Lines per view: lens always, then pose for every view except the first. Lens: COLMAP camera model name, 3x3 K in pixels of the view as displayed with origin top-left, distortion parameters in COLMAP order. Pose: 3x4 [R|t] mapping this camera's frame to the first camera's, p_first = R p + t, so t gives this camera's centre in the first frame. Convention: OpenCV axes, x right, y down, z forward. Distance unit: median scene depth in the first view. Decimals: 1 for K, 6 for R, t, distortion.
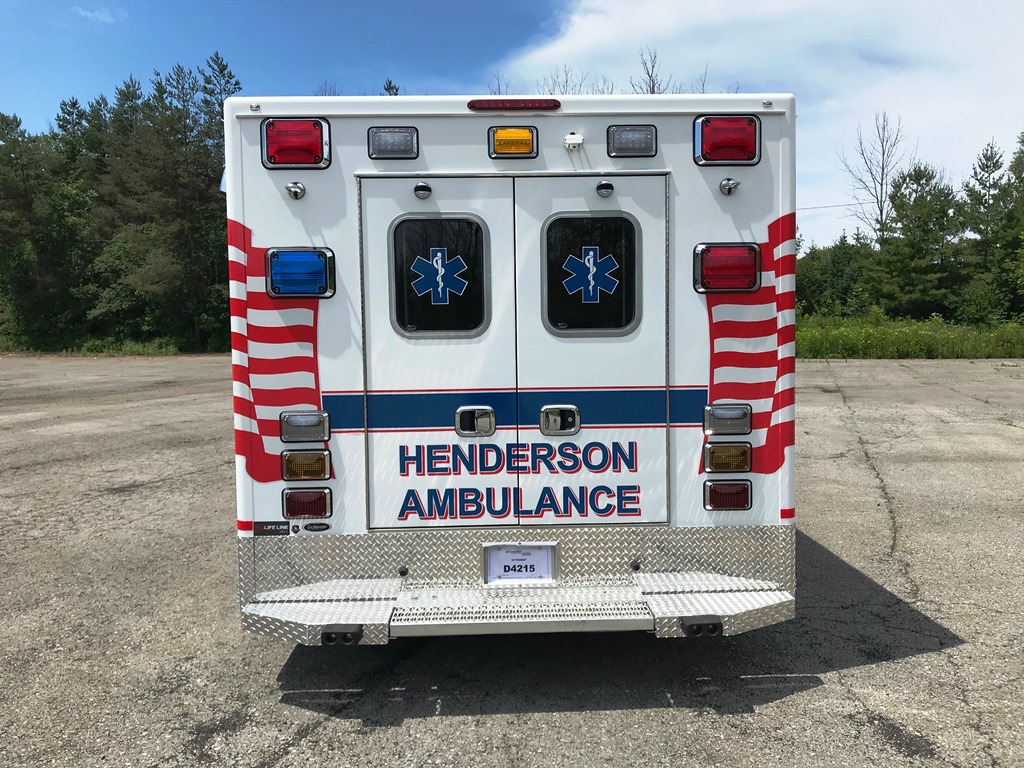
lens RADIAL K [[838.1, 0, 514.2], [0, 838.1, 381.3], [0, 0, 1]] dist [0.078639, -0.134841]
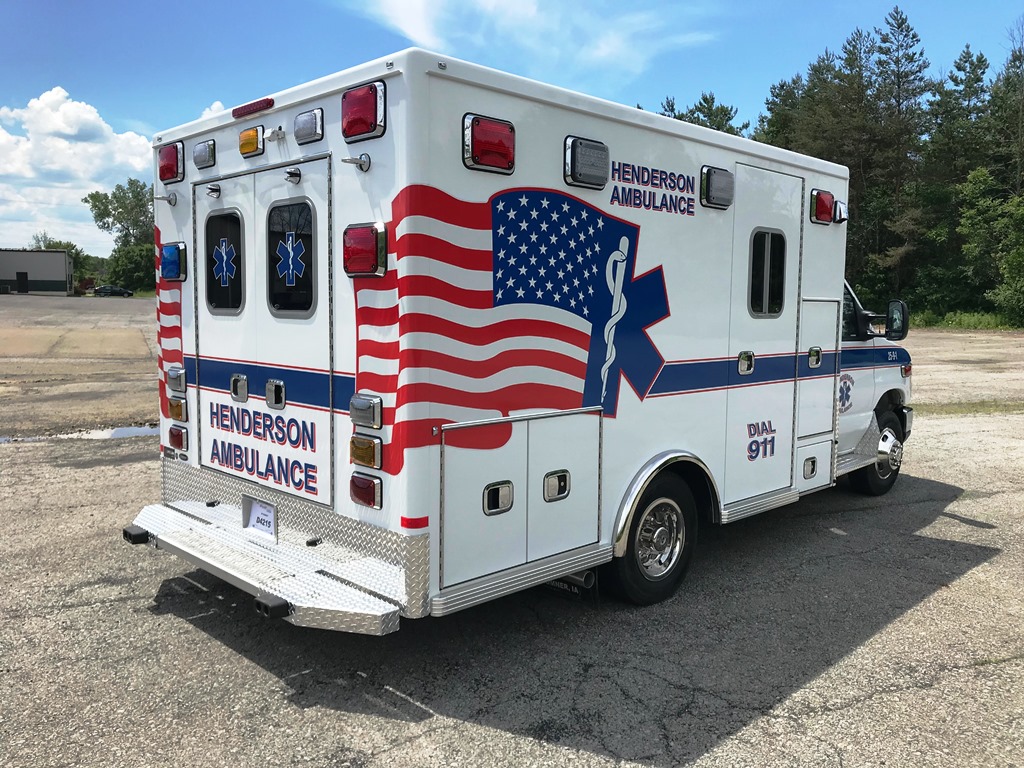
lens RADIAL K [[845.7, 0, 512.0], [0, 845.7, 384.0], [0, 0, 1]] dist [0.021282, -0.020661]
pose [[0.678631, 0.089878, -0.728959, 1.056705], [-0.061544, 0.995953, 0.065503, -0.057430], [0.731896, 0.000411, 0.681416, 0.477177]]
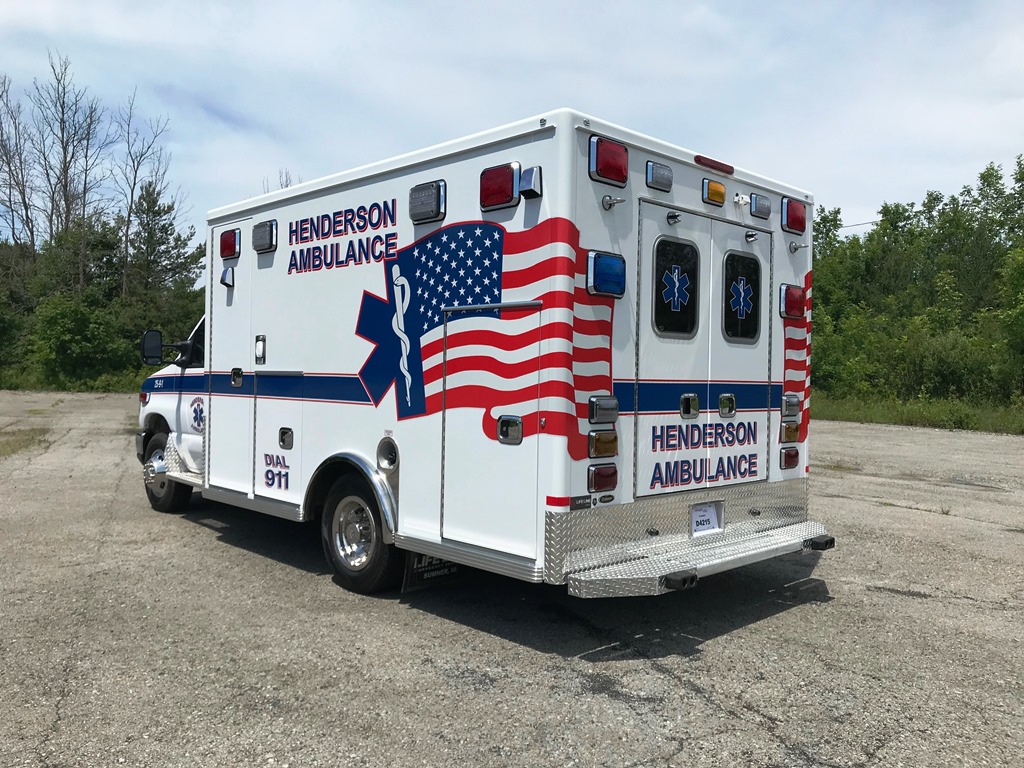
lens RADIAL K [[838.0, 0, 506.2], [0, 838.0, 383.9], [0, 0, 1]] dist [0.115742, -0.219763]
pose [[0.741991, 0.020986, 0.670081, -1.090987], [0.010527, 0.999022, -0.042945, 0.065428], [-0.670327, 0.038919, 0.741044, 0.248382]]
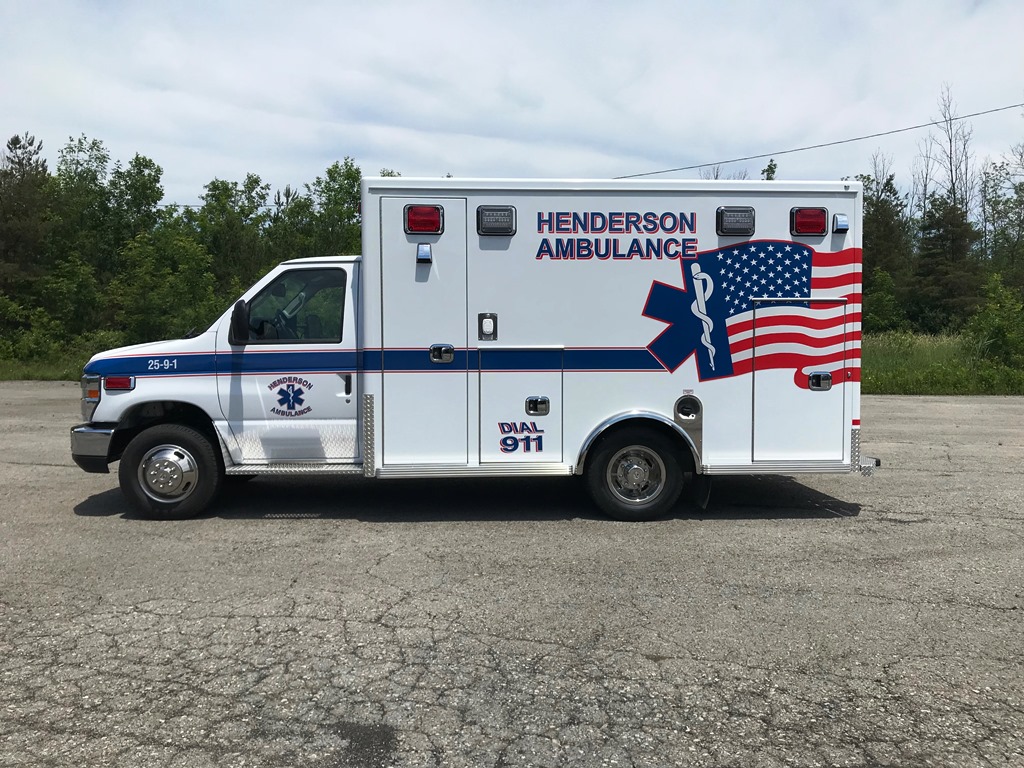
lens RADIAL K [[839.7, 0, 506.1], [0, 839.7, 381.0], [0, 0, 1]] dist [0.141333, -0.349821]
pose [[-0.026639, -0.023072, 0.999379, -2.119547], [0.060032, 0.997892, 0.024637, -0.006553], [-0.997841, 0.060651, -0.025198, 1.845478]]
